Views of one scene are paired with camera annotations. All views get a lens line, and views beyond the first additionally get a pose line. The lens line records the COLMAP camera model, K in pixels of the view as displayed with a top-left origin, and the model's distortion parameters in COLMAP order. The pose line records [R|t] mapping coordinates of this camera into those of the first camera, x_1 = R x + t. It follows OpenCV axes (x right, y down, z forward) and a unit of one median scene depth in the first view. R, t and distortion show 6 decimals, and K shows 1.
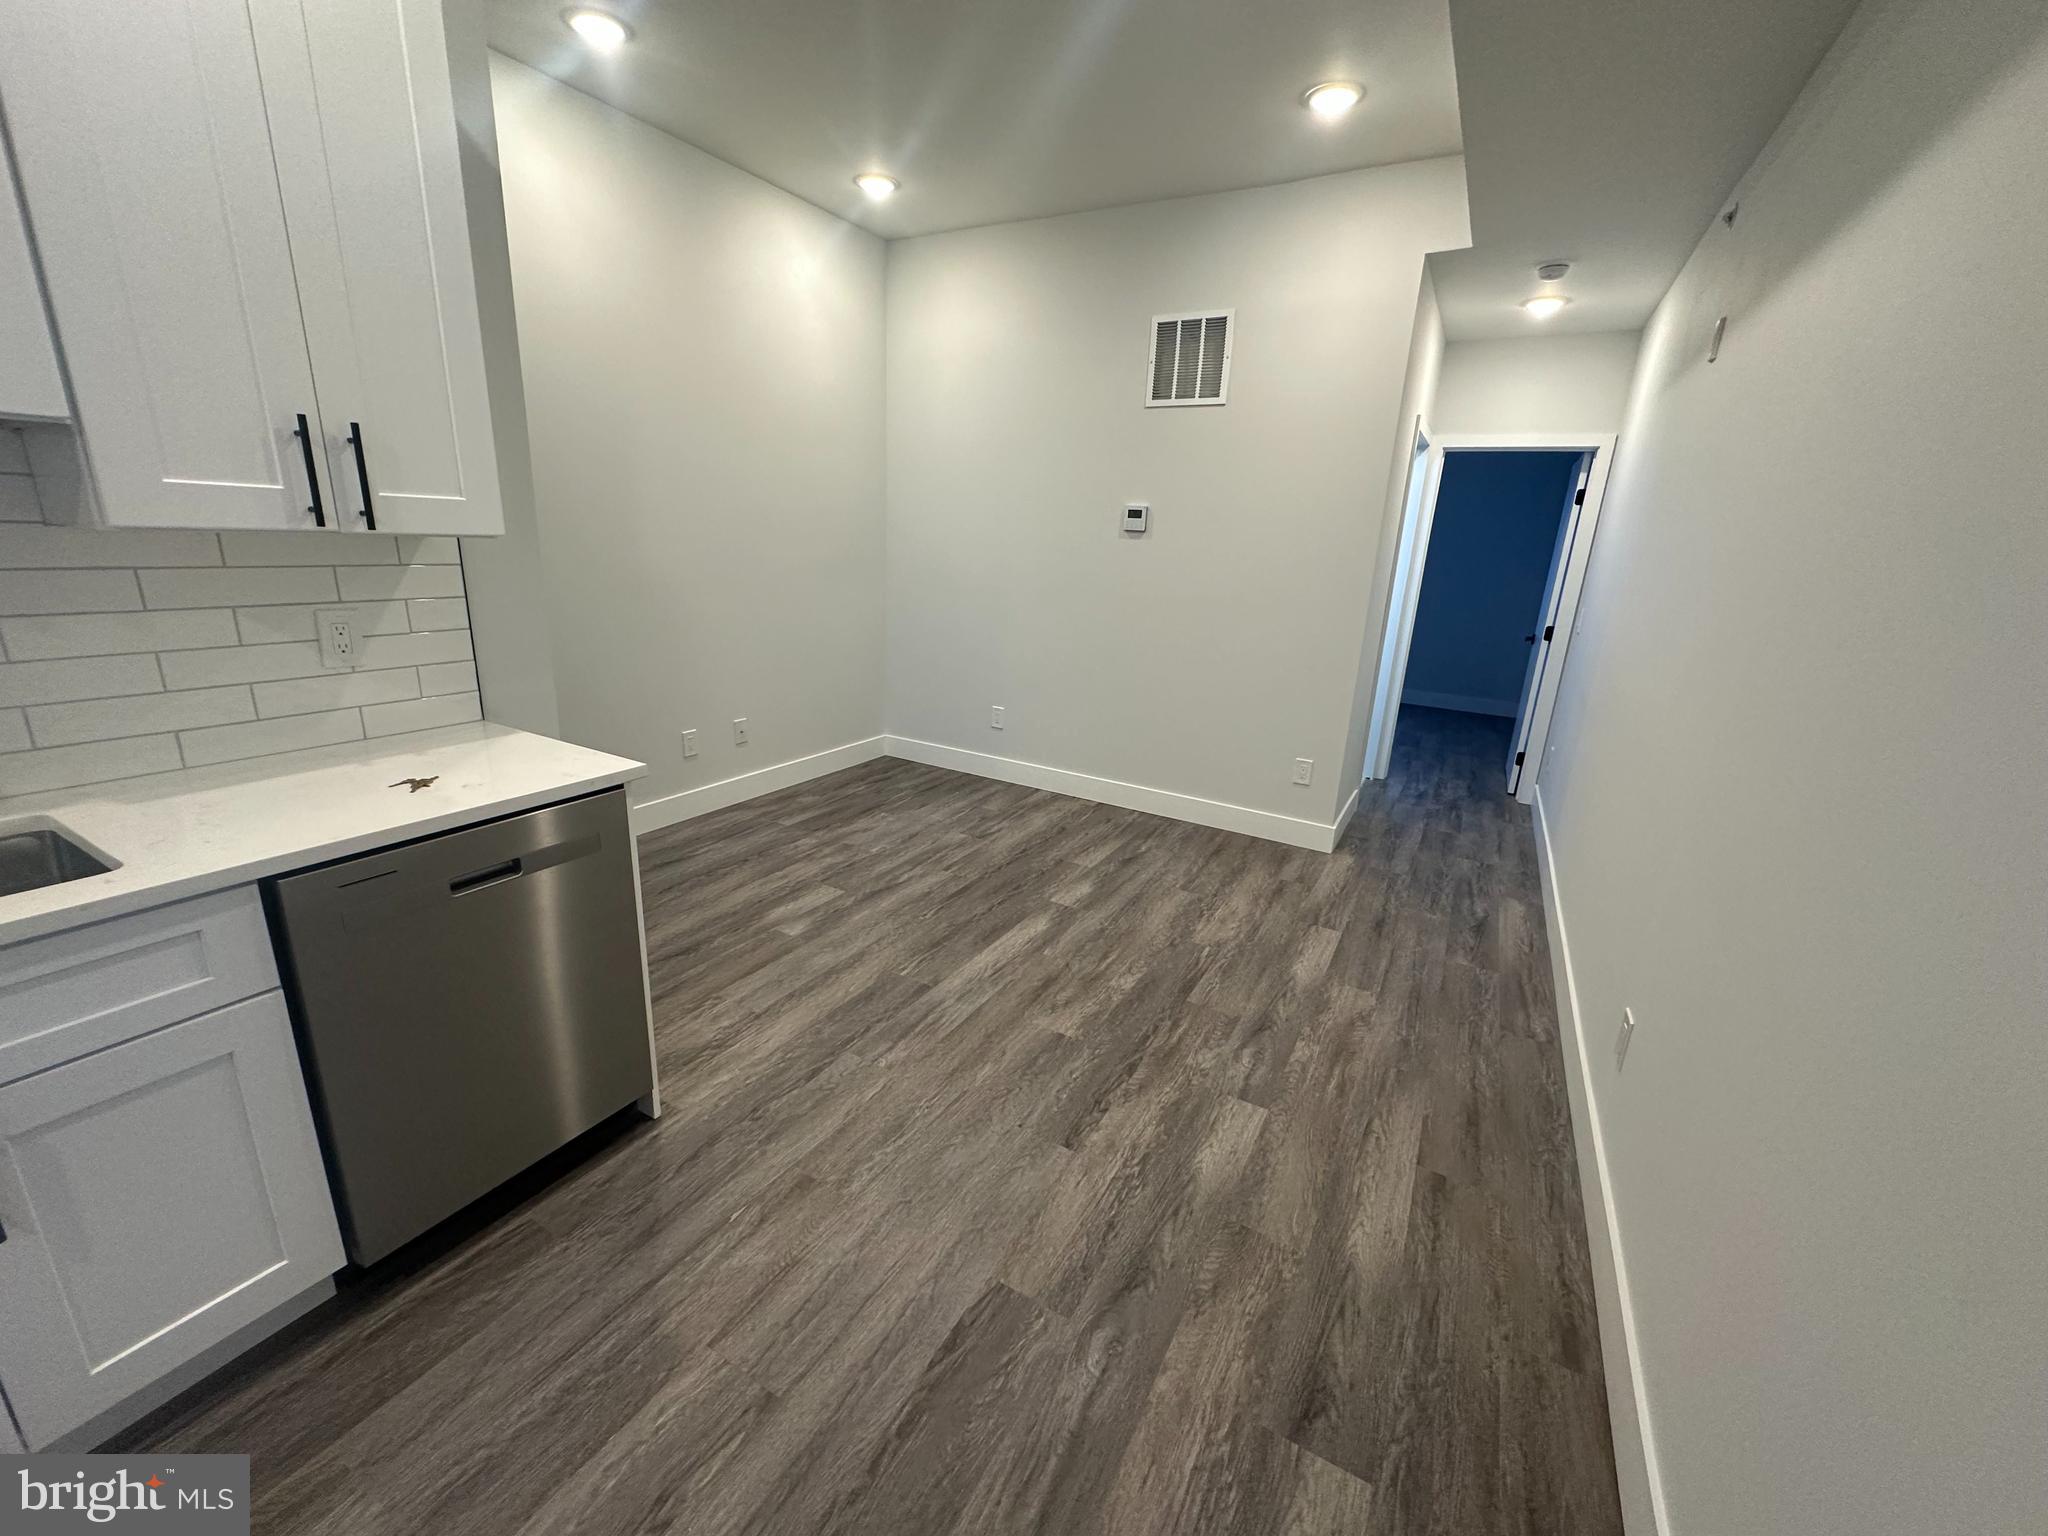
lens RADIAL K [[815.1, 0, 1027.2], [0, 815.1, 769.8], [0, 0, 1]] dist [-0.000716, -0.000034]
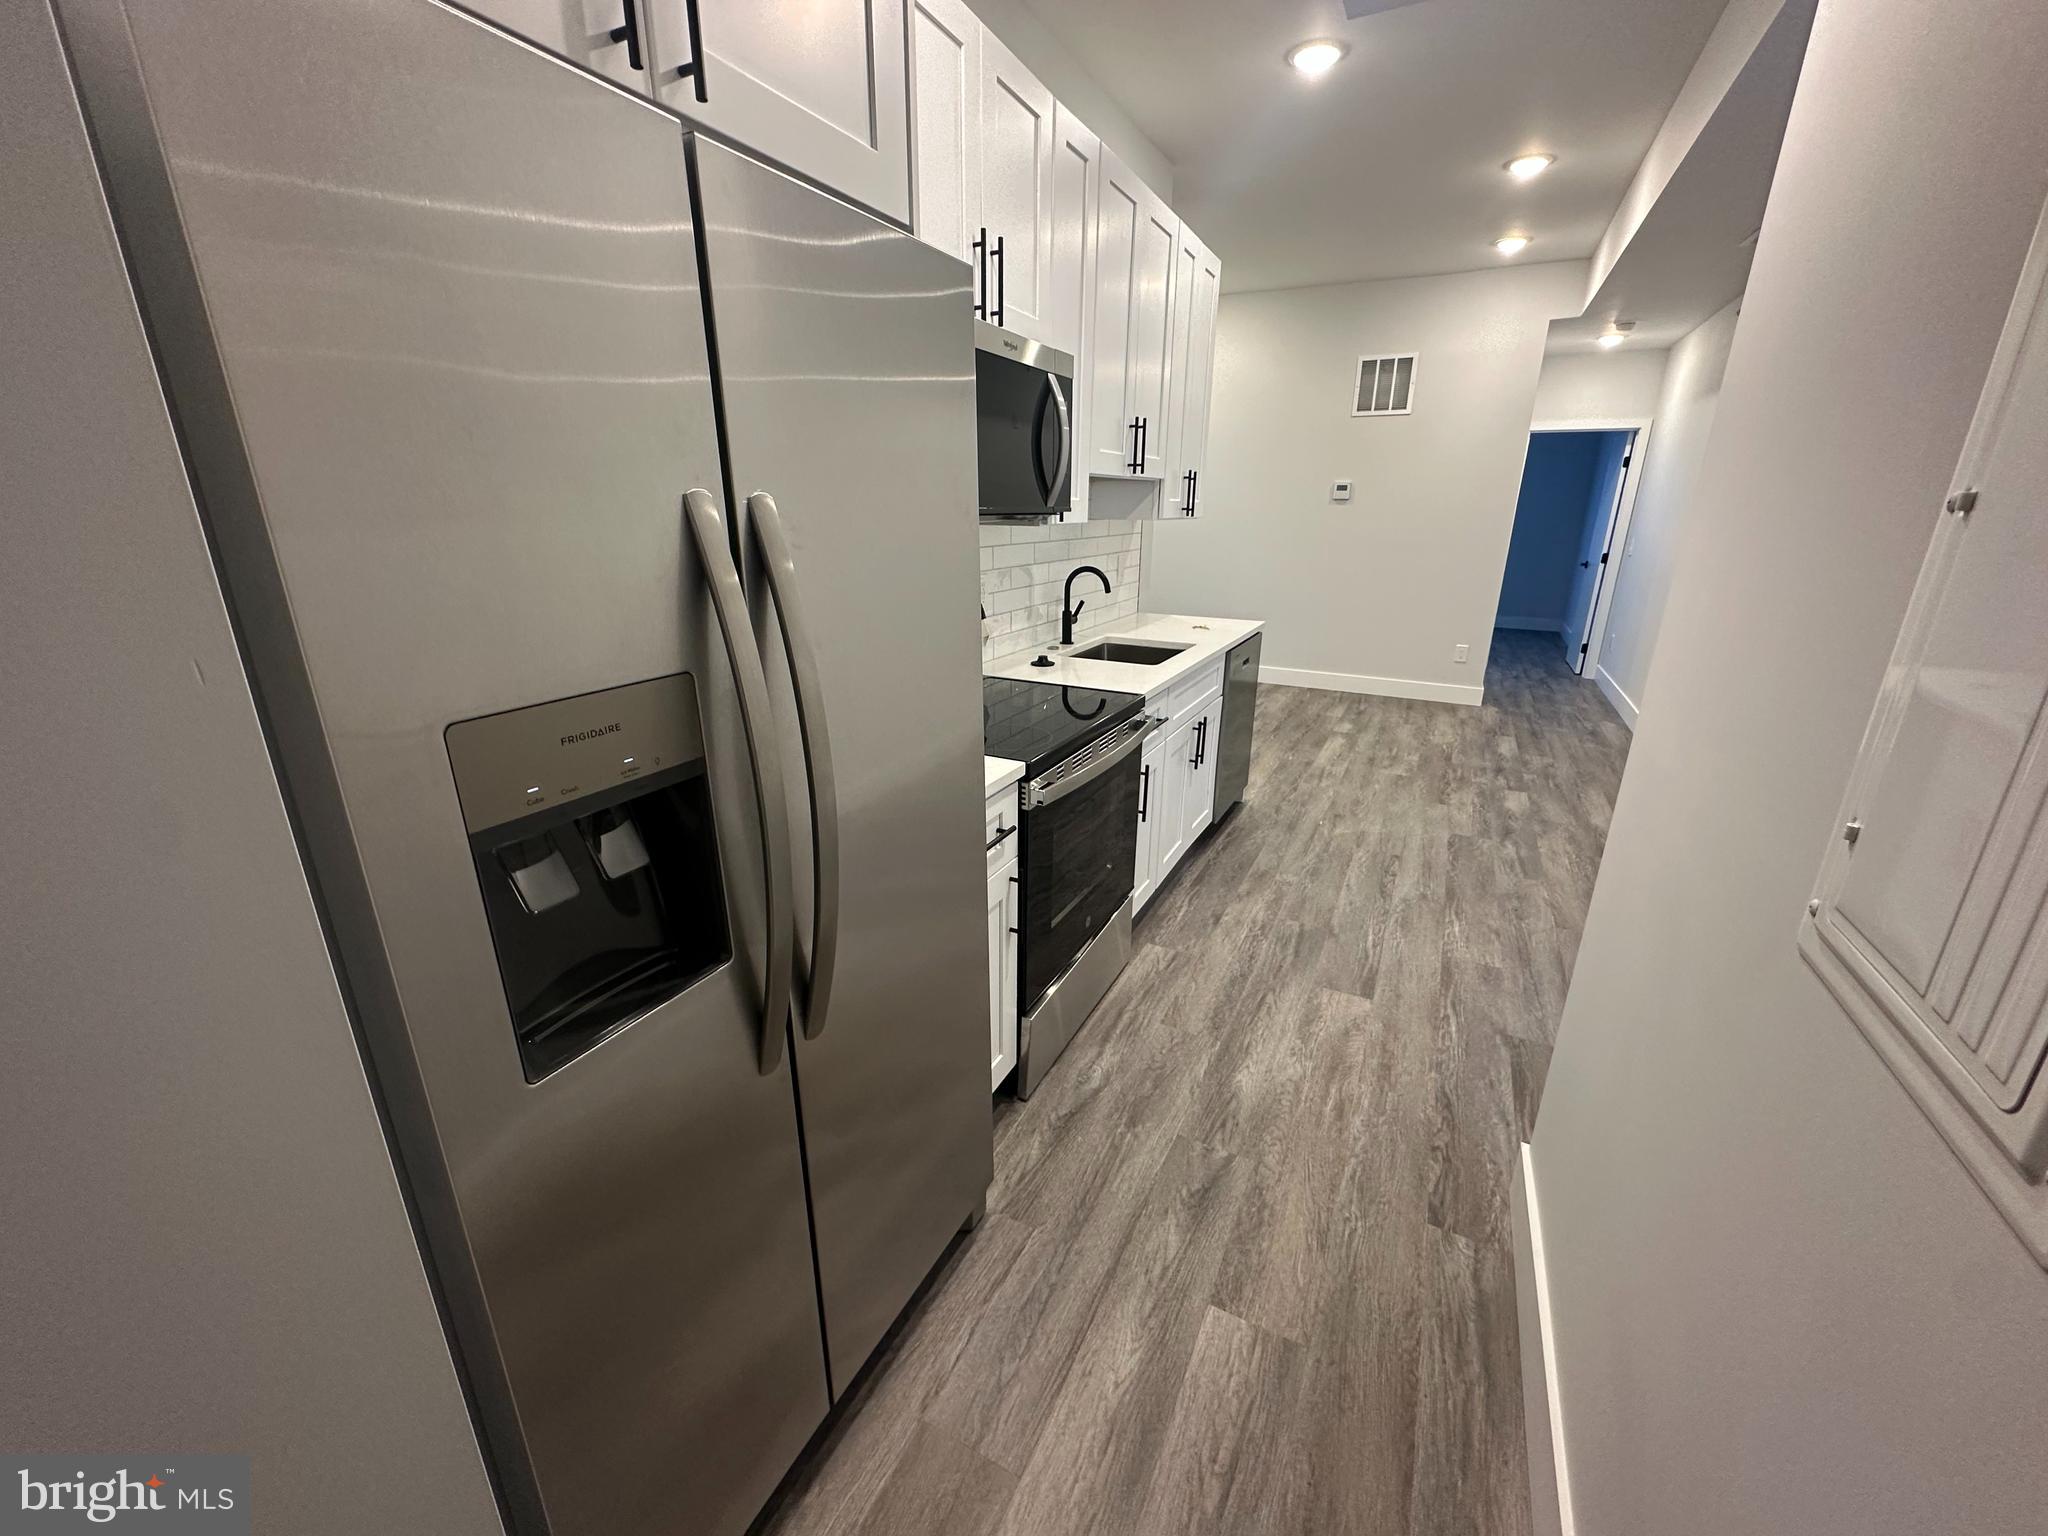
lens RADIAL K [[815.1, 0, 1022.6], [0, 815.1, 769.3], [0, 0, 1]] dist [-0.000716, -0.000034]
pose [[0.998732, -0.046436, 0.019435, -0.616399], [0.045583, 0.998067, 0.042249, 0.136620], [-0.021359, -0.041309, 0.998918, -0.614992]]
